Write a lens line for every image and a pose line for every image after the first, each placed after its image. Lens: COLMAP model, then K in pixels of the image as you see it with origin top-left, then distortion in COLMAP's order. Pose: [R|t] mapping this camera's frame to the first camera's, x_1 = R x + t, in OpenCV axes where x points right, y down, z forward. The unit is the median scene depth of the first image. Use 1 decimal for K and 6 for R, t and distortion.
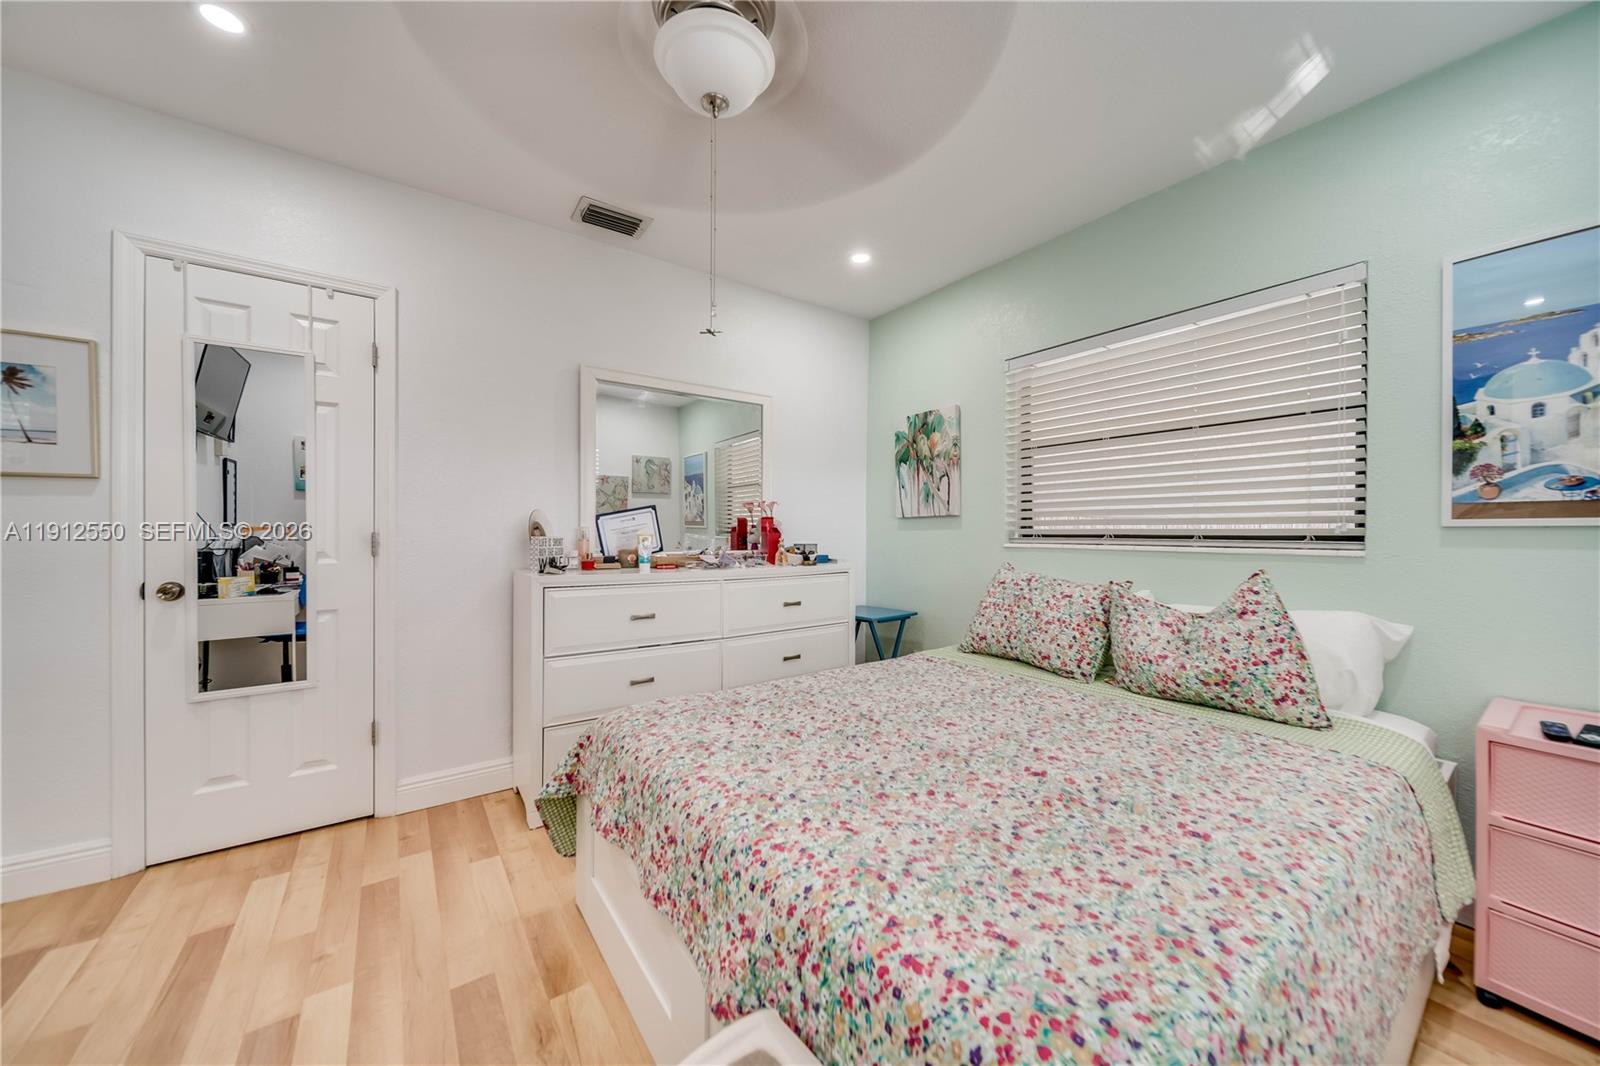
lens RADIAL K [[562.3, 0, 795.5], [0, 562.3, 532.5], [0, 0, 1]] dist [-0.001366, -0.000228]
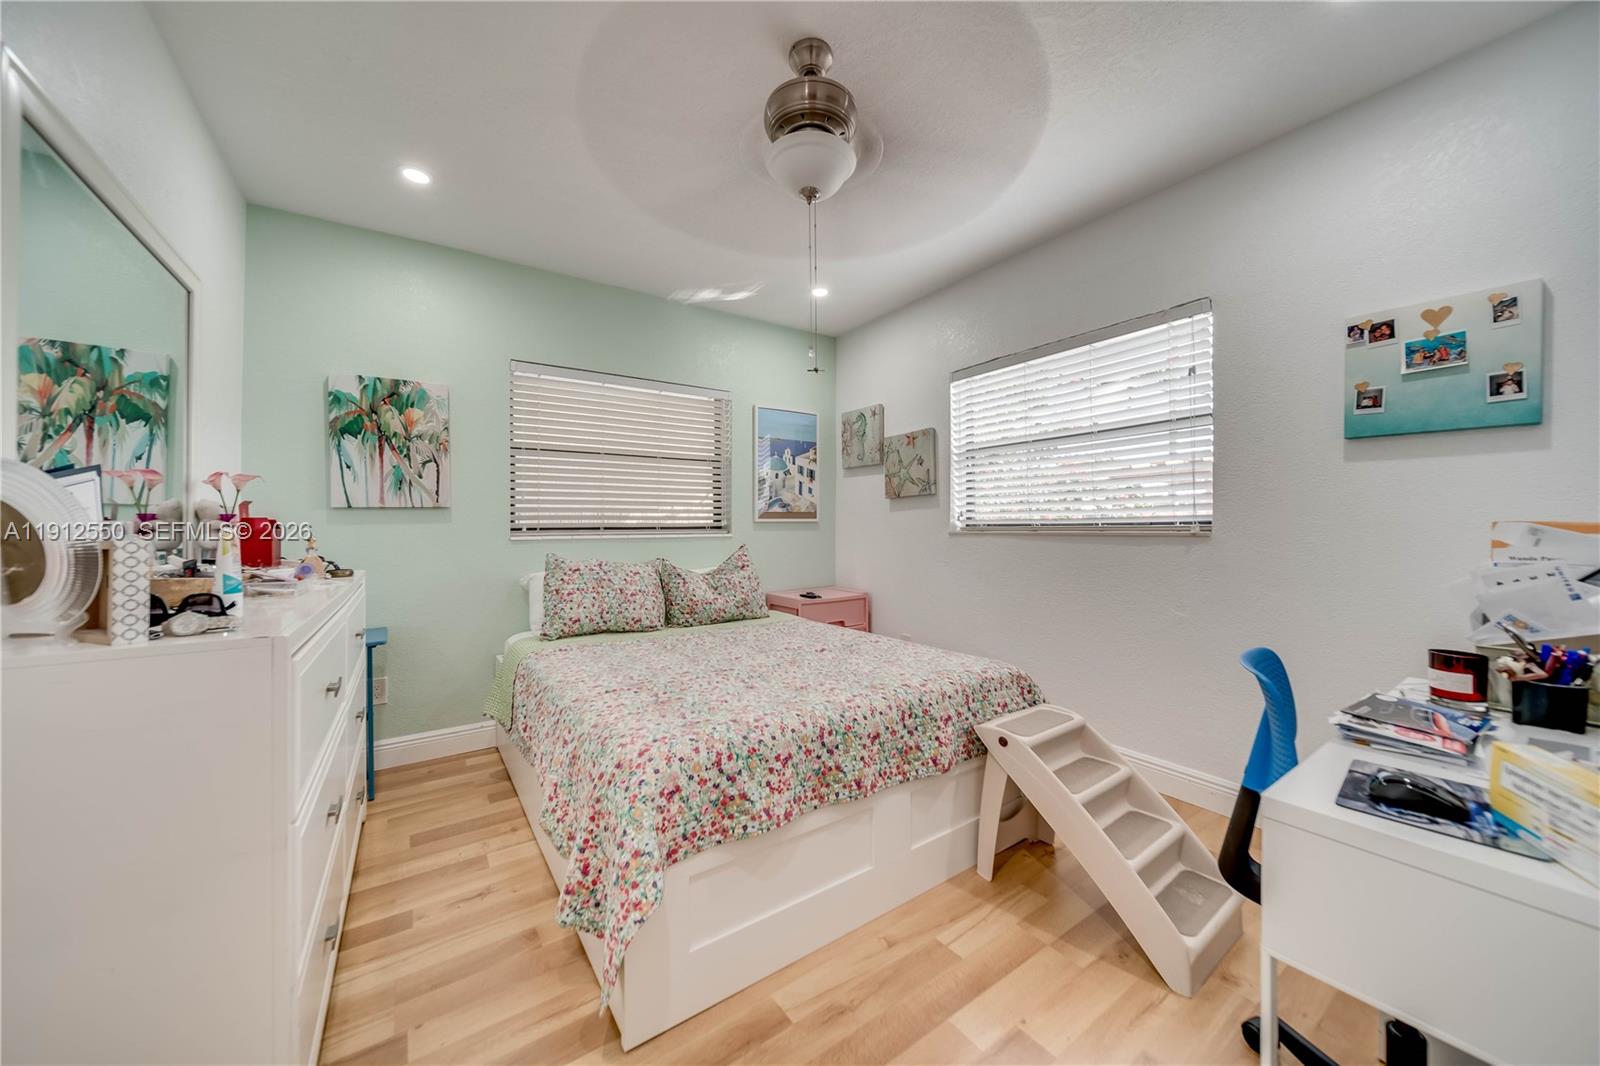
lens RADIAL K [[562.3, 0, 795.5], [0, 562.3, 532.5], [0, 0, 1]] dist [-0.001366, -0.000228]
pose [[0.020021, -0.013639, 0.999707, -0.728364], [0.009004, 0.999869, 0.013461, 0.002200], [-0.999759, 0.008732, 0.020141, 0.518424]]
